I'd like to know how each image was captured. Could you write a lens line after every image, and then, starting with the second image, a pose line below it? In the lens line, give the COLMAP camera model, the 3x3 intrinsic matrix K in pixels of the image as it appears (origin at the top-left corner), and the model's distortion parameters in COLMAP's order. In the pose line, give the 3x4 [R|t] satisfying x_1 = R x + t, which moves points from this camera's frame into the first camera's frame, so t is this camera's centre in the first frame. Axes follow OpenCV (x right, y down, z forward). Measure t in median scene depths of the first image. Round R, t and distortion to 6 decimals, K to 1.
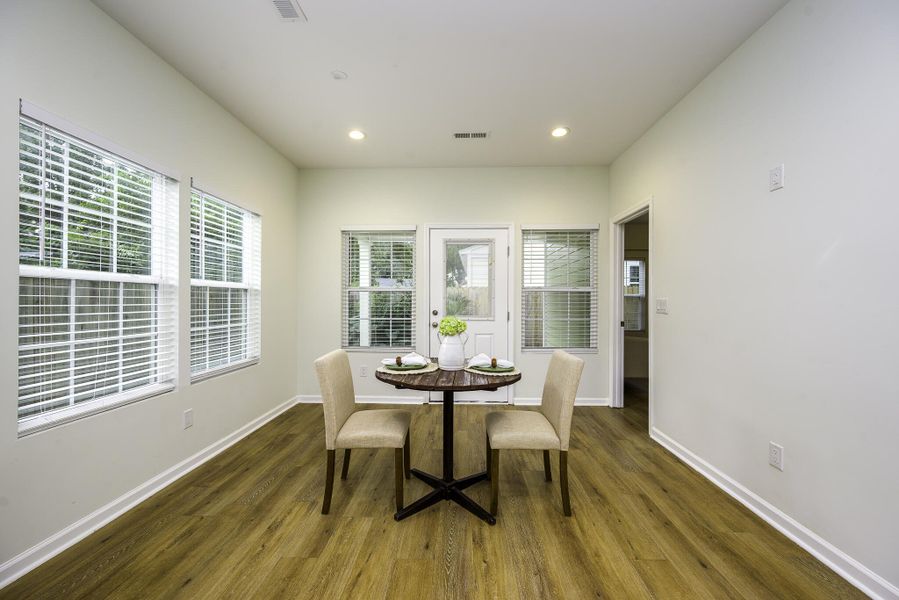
lens RADIAL K [[356.4, 0, 451.8], [0, 356.4, 301.7], [0, 0, 1]] dist [0.001037, 0.000145]
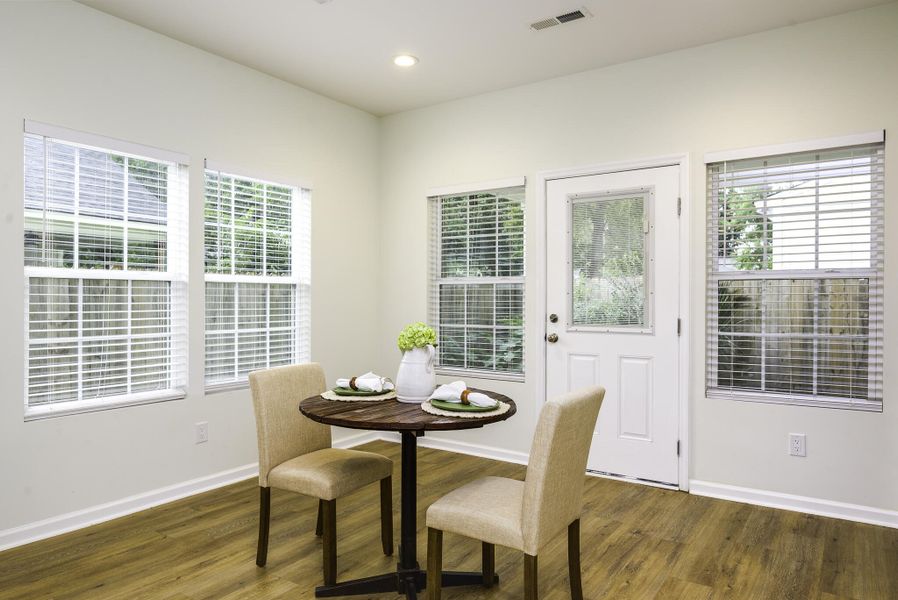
lens RADIAL K [[596.8, 0, 449.0], [0, 596.8, 300.0], [0, 0, 1]] dist [-0.001029, -0.001389]
pose [[0.843524, -0.000983, -0.537090, 0.634571], [0.000192, 0.999999, -0.001529, 0.002895], [0.537091, 0.001187, 0.843524, 0.091358]]
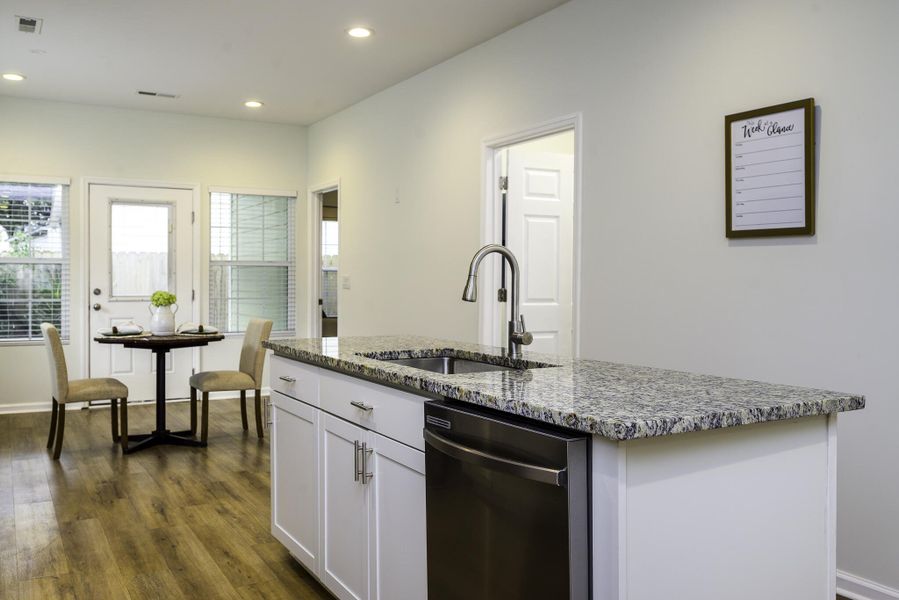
lens RADIAL K [[810.9, 0, 450.3], [0, 810.9, 279.2], [0, 0, 1]] dist [0.003693, 0.001425]
pose [[0.860215, -0.001463, 0.509929, -0.528116], [0.000800, 0.999999, 0.001519, 0.003179], [-0.509930, -0.000899, 0.860215, -1.698793]]
